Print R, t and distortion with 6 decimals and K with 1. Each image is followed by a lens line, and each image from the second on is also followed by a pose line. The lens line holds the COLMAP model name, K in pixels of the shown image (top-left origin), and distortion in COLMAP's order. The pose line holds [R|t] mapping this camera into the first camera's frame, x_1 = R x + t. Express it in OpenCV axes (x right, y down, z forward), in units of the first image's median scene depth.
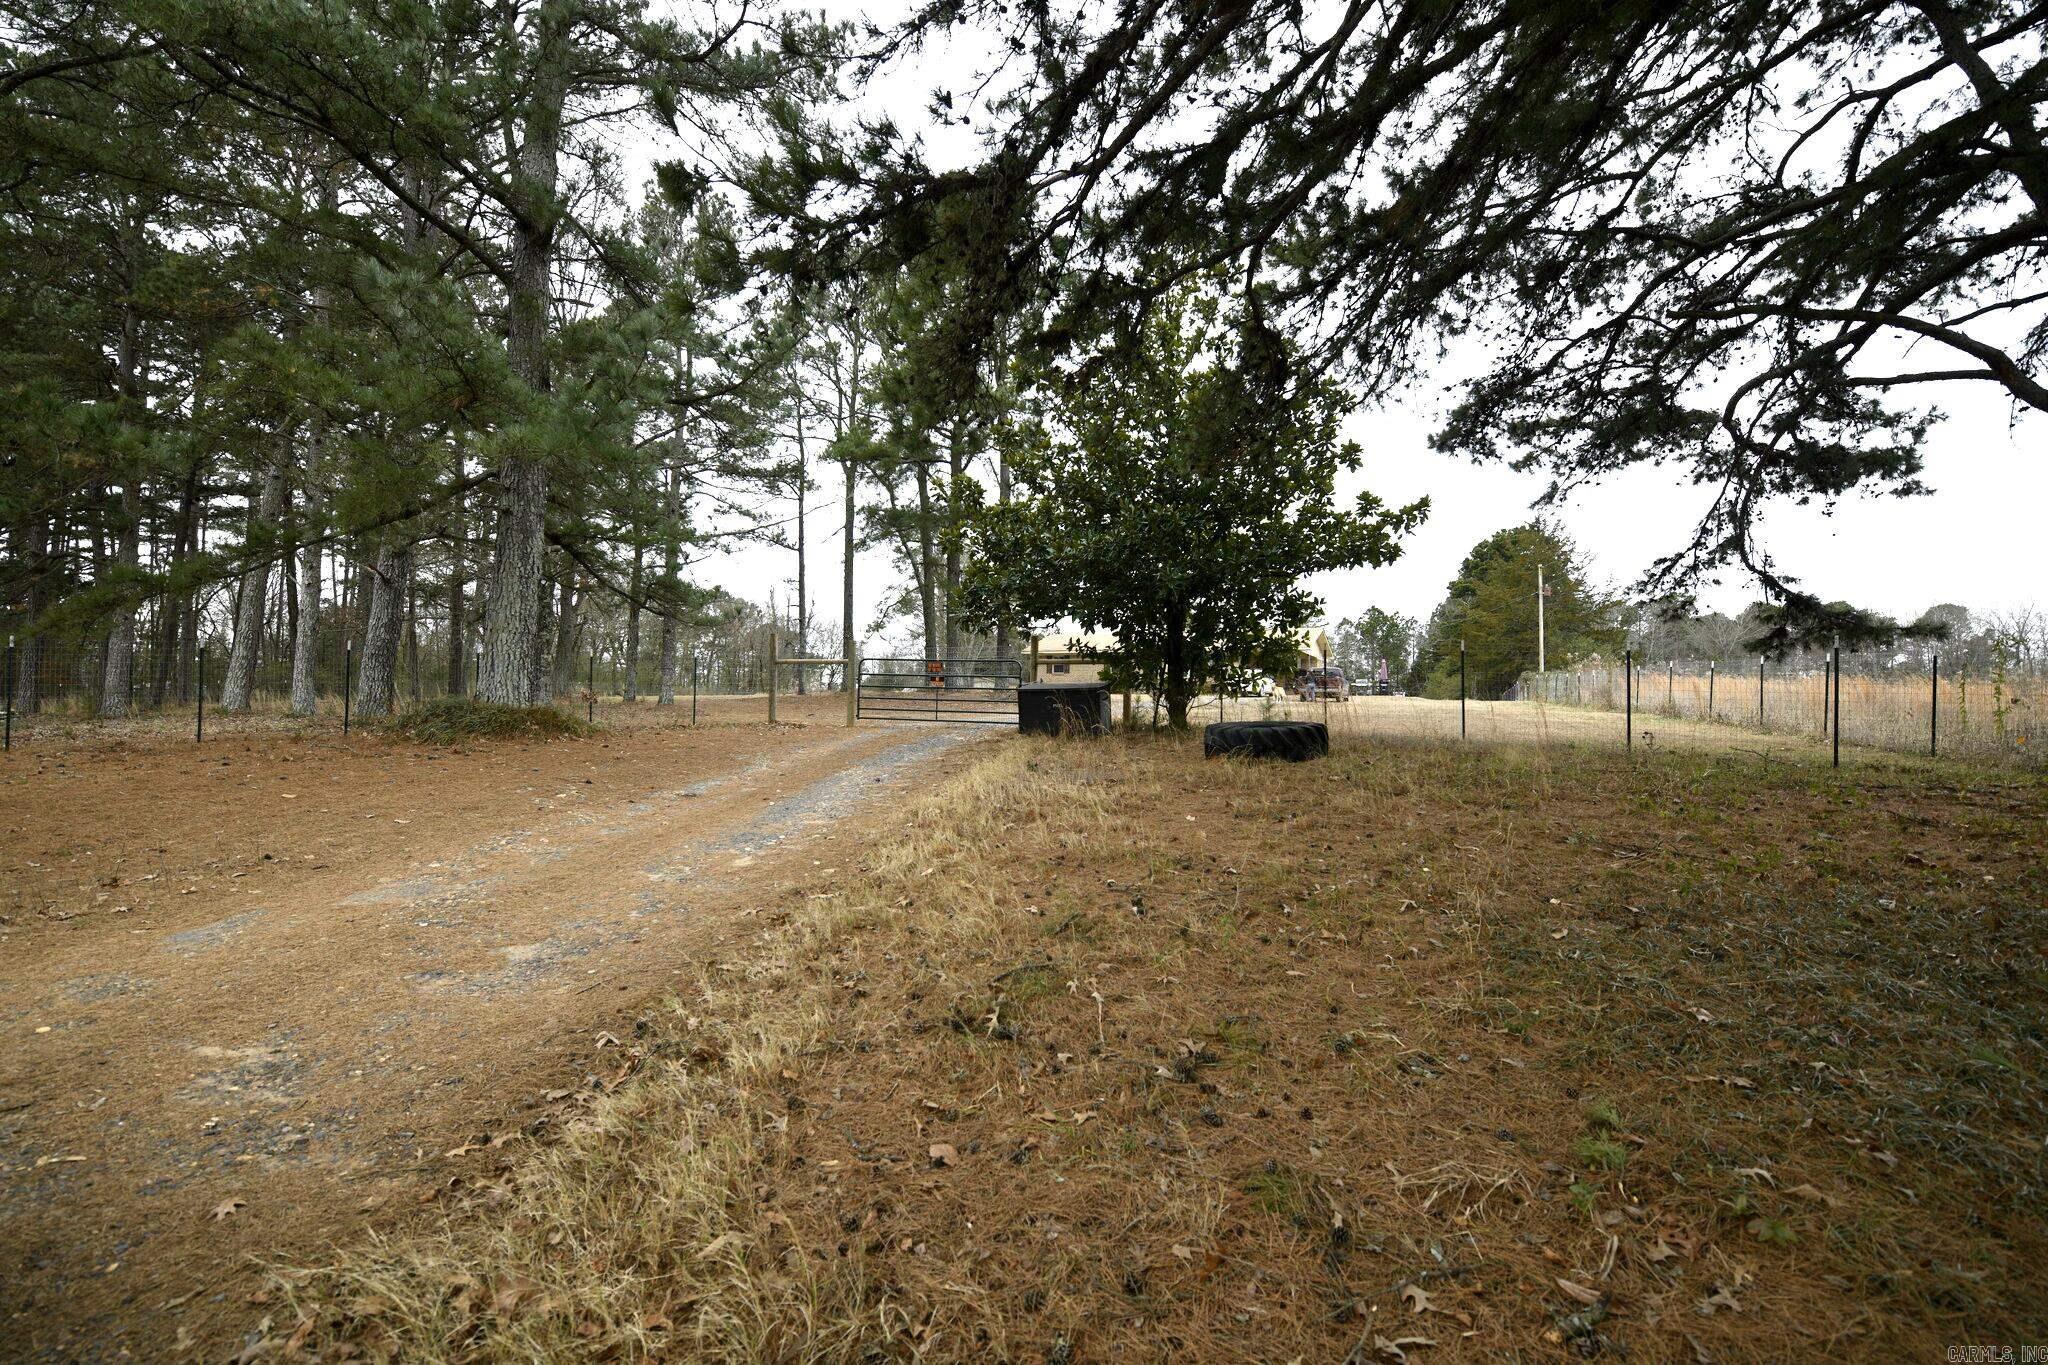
lens RADIAL K [[851.6, 0, 1021.6], [0, 851.6, 681.3], [0, 0, 1]] dist [-0.015338, -0.000826]
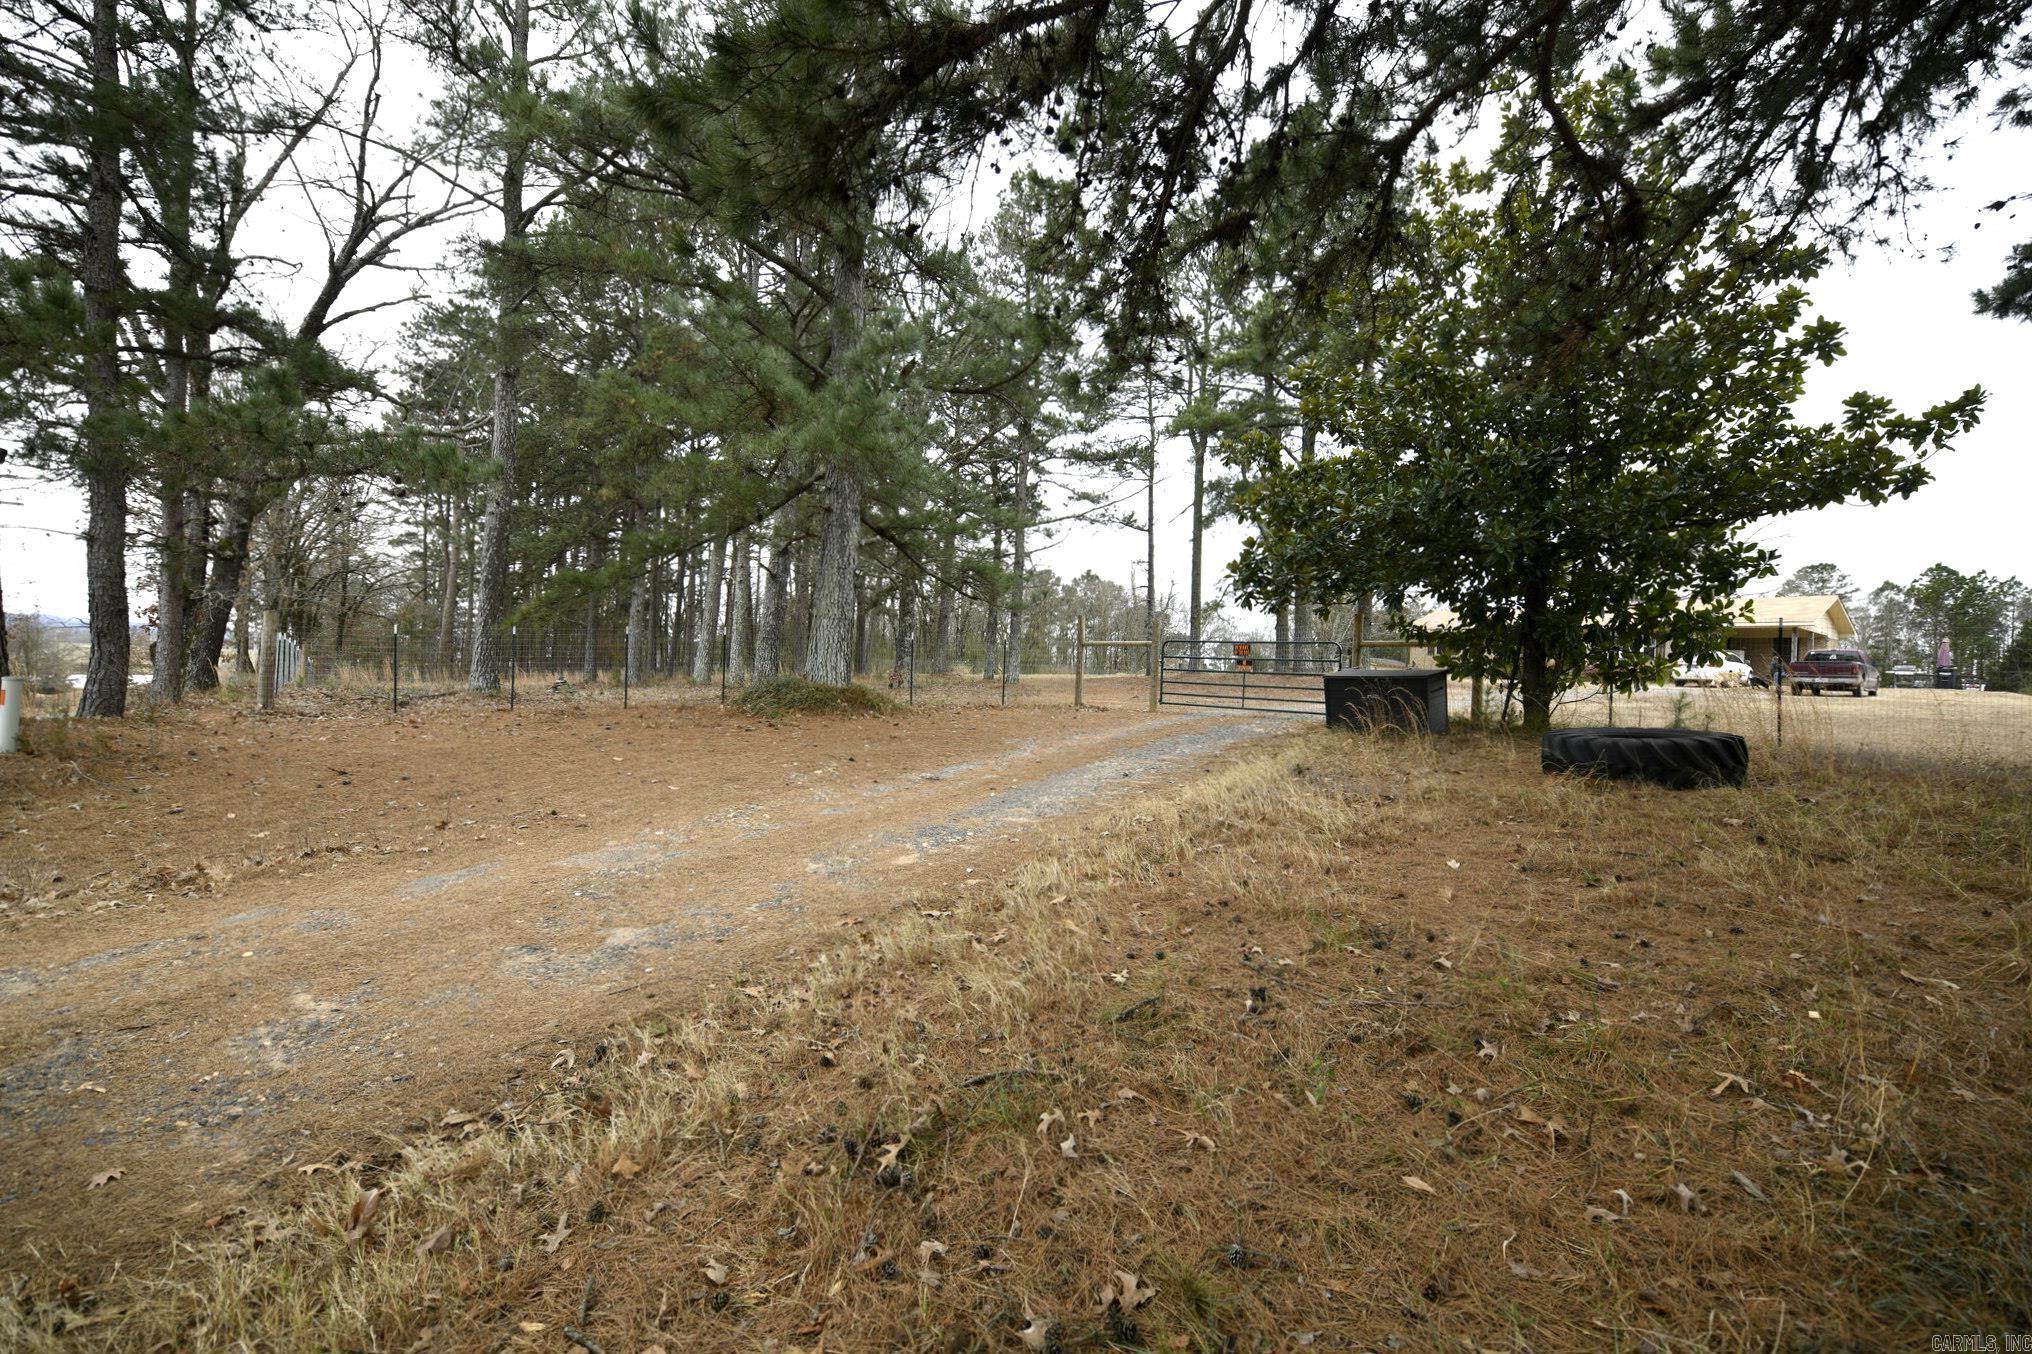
lens RADIAL K [[844.9, 0, 1013.6], [0, 844.9, 675.8], [0, 0, 1]] dist [-0.015338, -0.000826]
pose [[0.898266, 0.014774, -0.439204, 0.088065], [-0.007169, 0.999794, 0.018970, -0.004643], [0.439393, -0.013891, 0.898187, 0.099452]]
